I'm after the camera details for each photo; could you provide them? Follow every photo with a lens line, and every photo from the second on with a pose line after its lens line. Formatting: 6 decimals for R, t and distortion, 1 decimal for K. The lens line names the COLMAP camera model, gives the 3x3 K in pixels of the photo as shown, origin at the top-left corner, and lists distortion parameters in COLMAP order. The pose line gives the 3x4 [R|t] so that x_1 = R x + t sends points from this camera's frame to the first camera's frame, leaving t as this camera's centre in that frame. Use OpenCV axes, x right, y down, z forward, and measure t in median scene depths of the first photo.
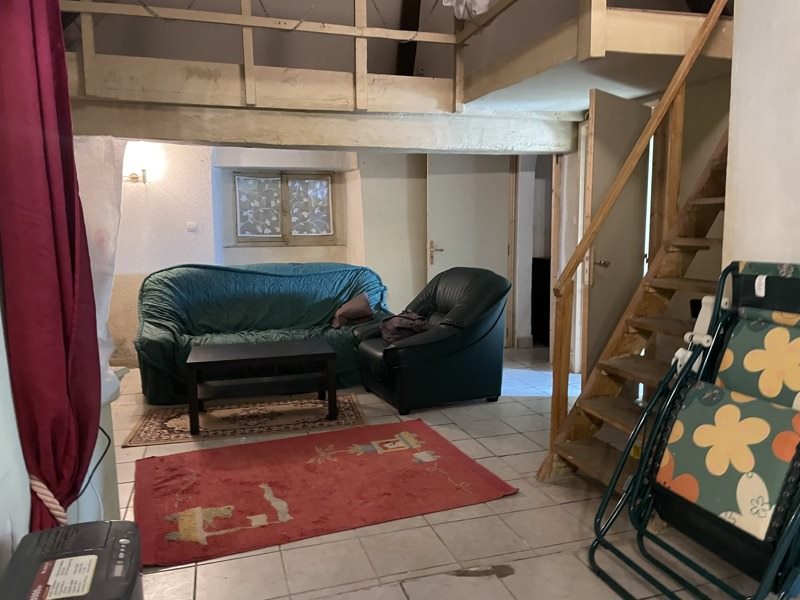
lens RADIAL K [[611.4, 0, 400.0], [0, 611.4, 300.0], [0, 0, 1]] dist [0.013378, 0.002875]
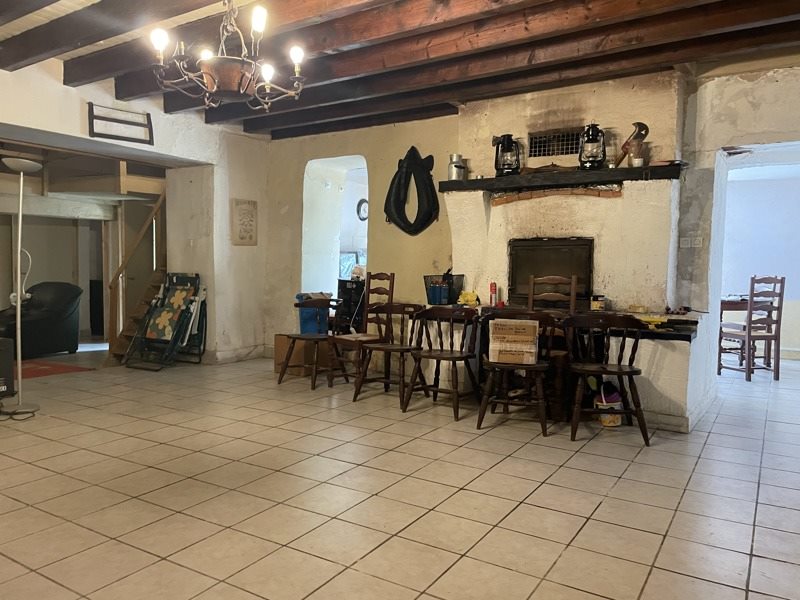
lens RADIAL K [[611.4, 0, 400.0], [0, 611.4, 300.0], [0, 0, 1]] dist [0.013378, 0.002875]
pose [[0.758859, -0.020602, 0.650929, -0.352116], [0.057017, 0.997763, -0.034891, 0.144006], [-0.648755, 0.063591, 0.758336, -1.224997]]
